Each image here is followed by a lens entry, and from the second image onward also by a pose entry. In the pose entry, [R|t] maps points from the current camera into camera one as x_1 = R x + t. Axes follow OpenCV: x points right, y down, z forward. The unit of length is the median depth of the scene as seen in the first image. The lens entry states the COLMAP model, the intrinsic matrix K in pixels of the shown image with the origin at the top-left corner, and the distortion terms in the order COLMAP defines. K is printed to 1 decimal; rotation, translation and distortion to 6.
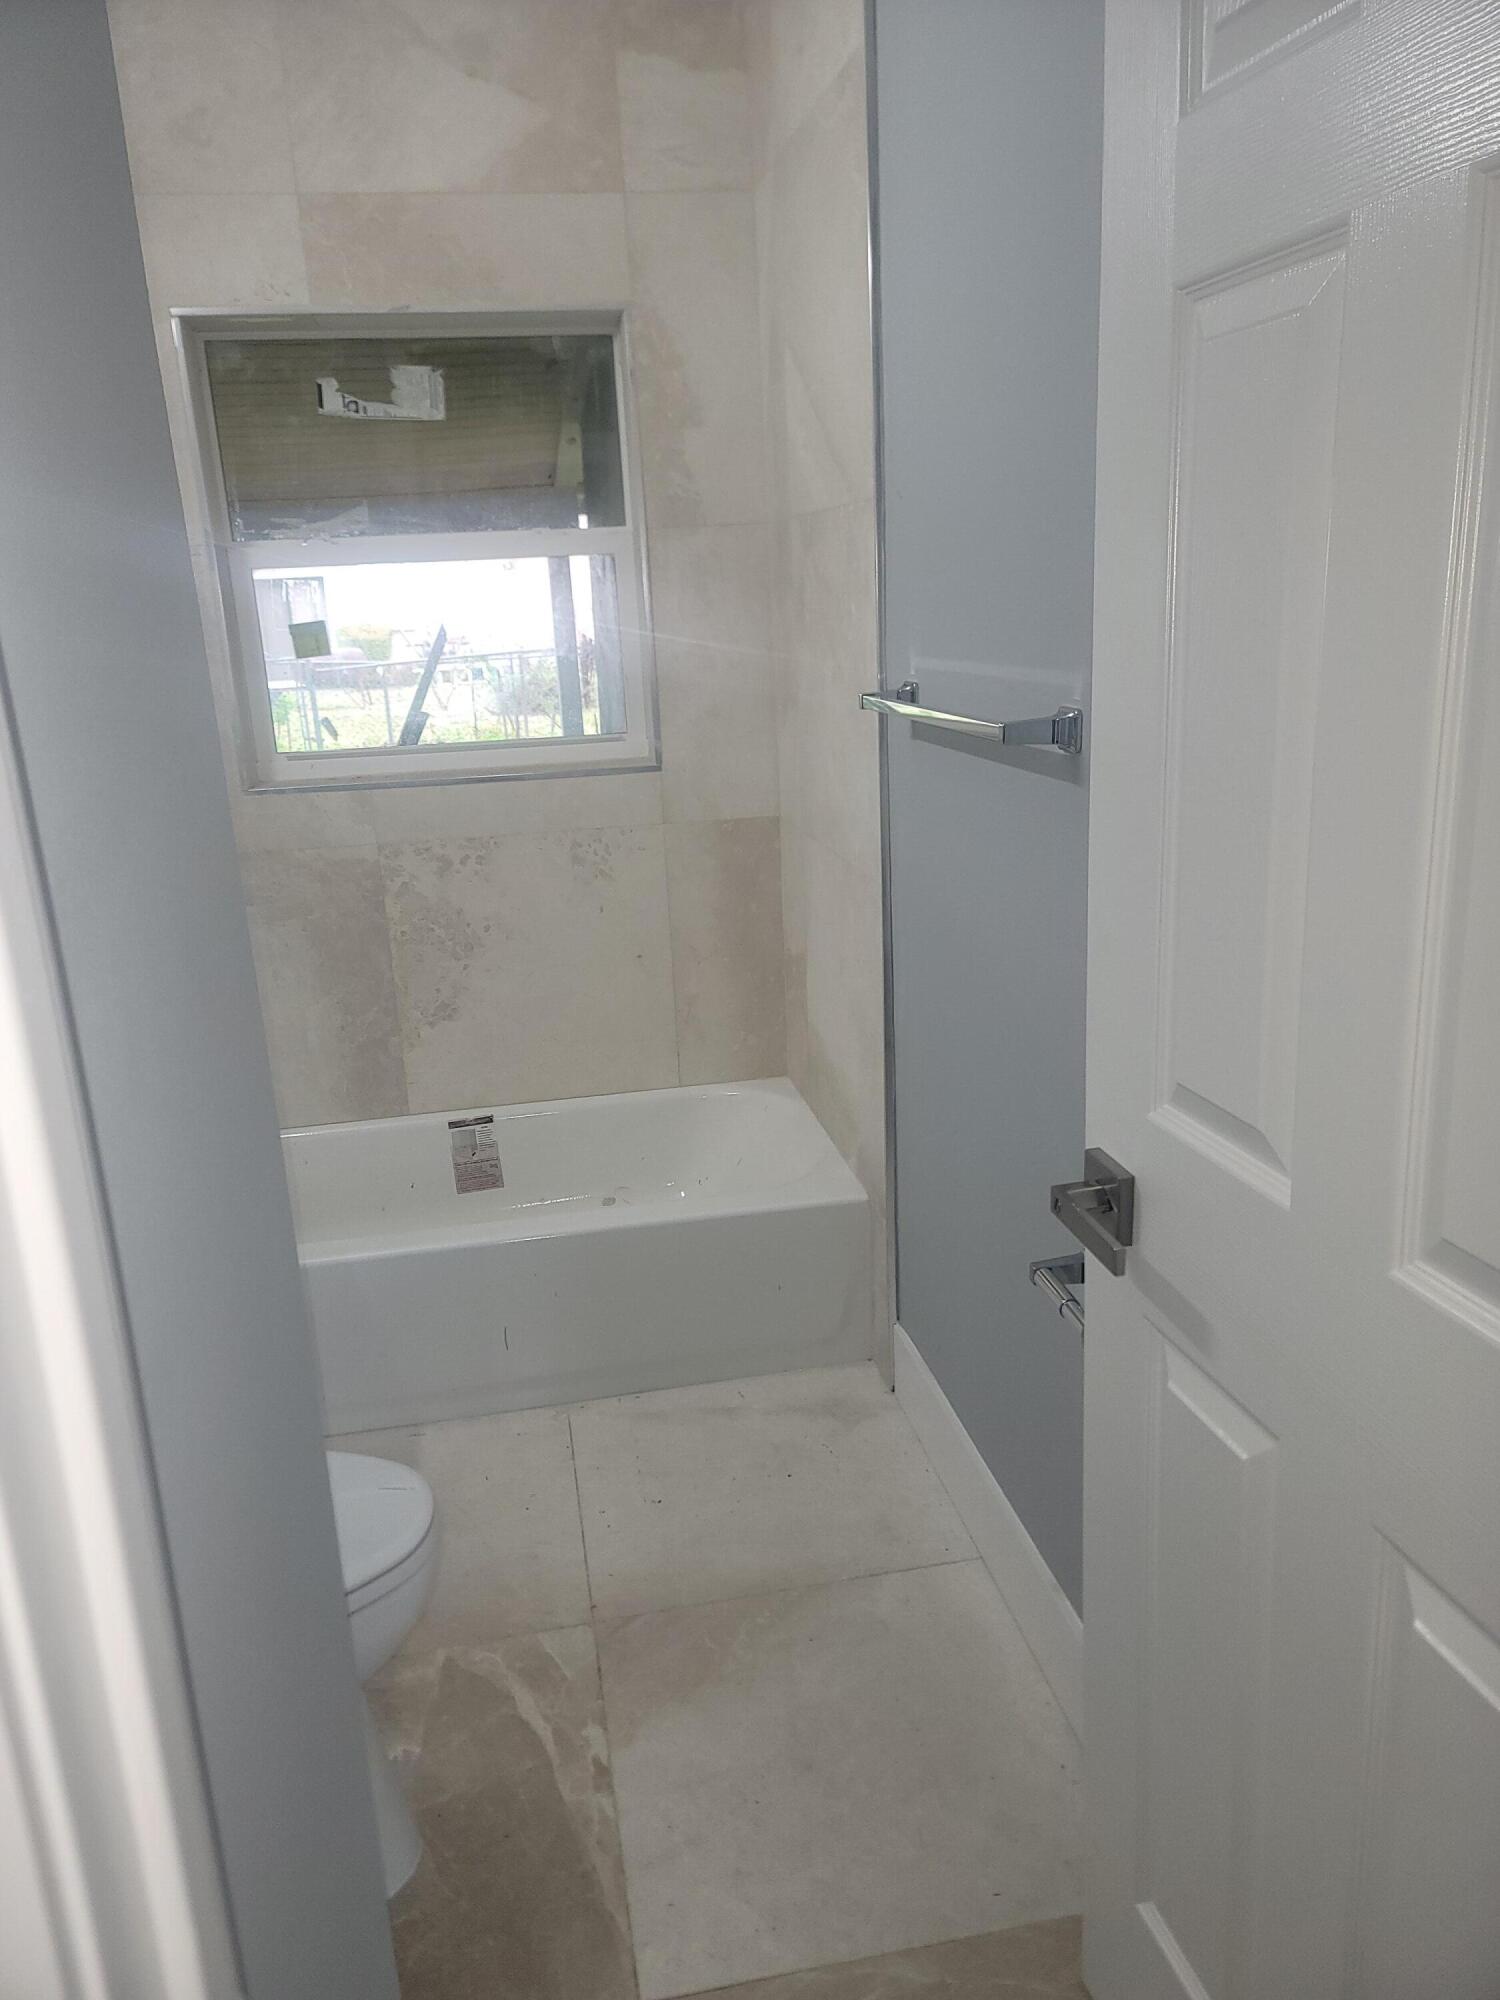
lens RADIAL K [[1454.9, 0, 750.0], [0, 1454.9, 1000.0], [0, 0, 1]] dist [0.071668, -0.082868]
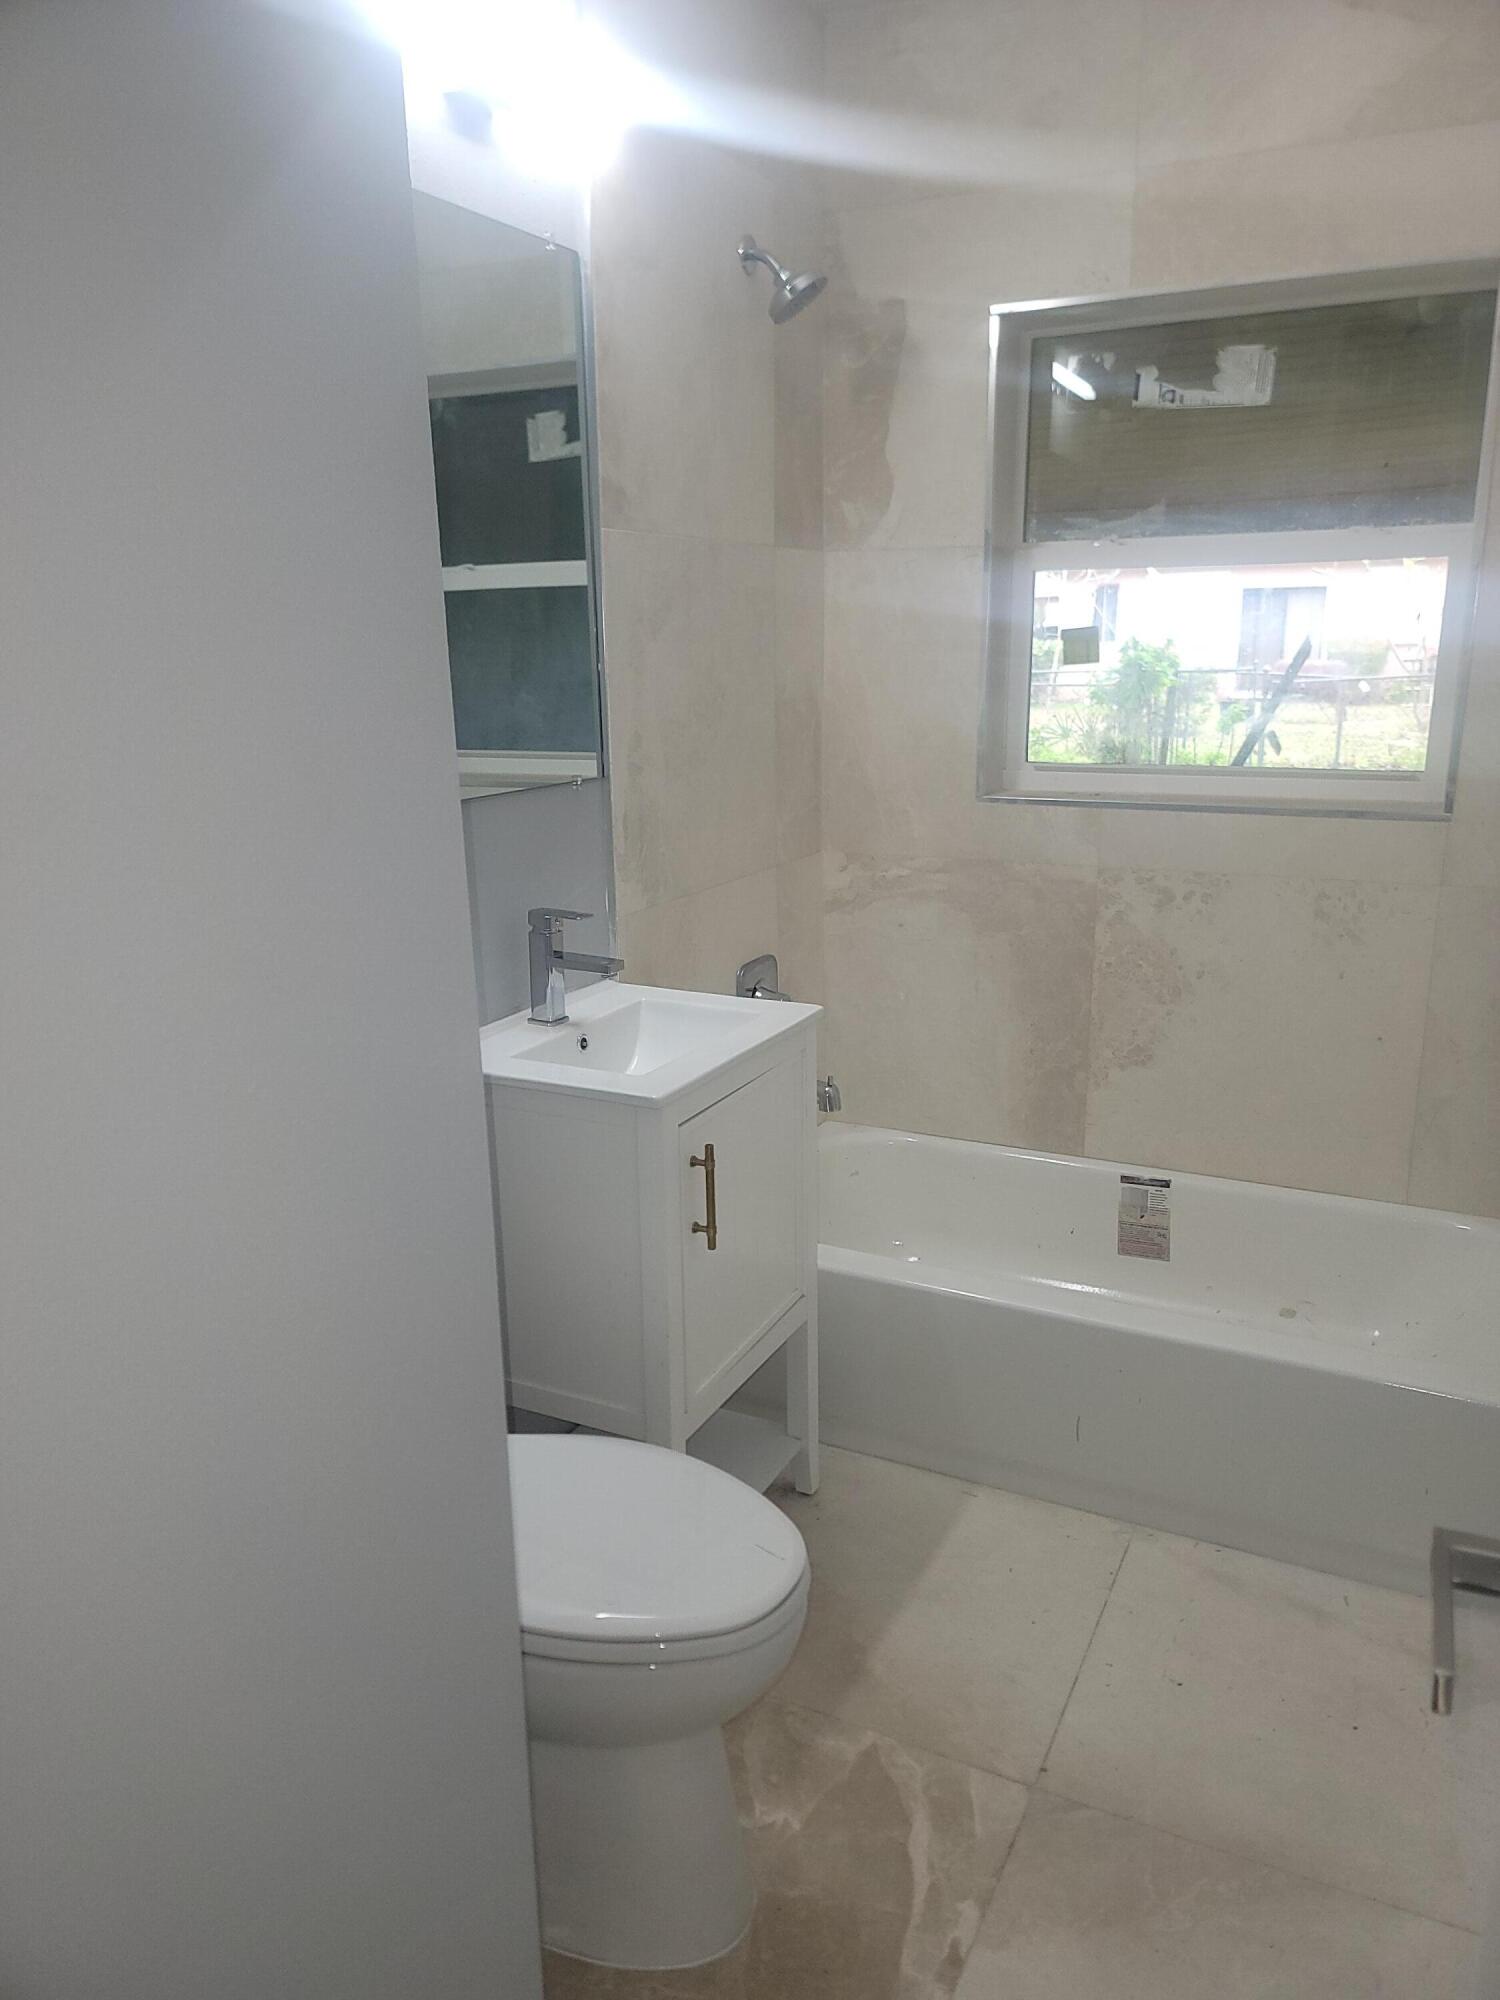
lens RADIAL K [[1431.5, 0, 750.0], [0, 1431.5, 1015.5], [0, 0, 1]] dist [0.060012, -0.081614]
pose [[0.795089, 0.188743, -0.576377, 0.114514], [-0.184386, 0.980584, 0.066753, -0.033377], [0.577785, 0.053202, 0.814453, 0.127684]]
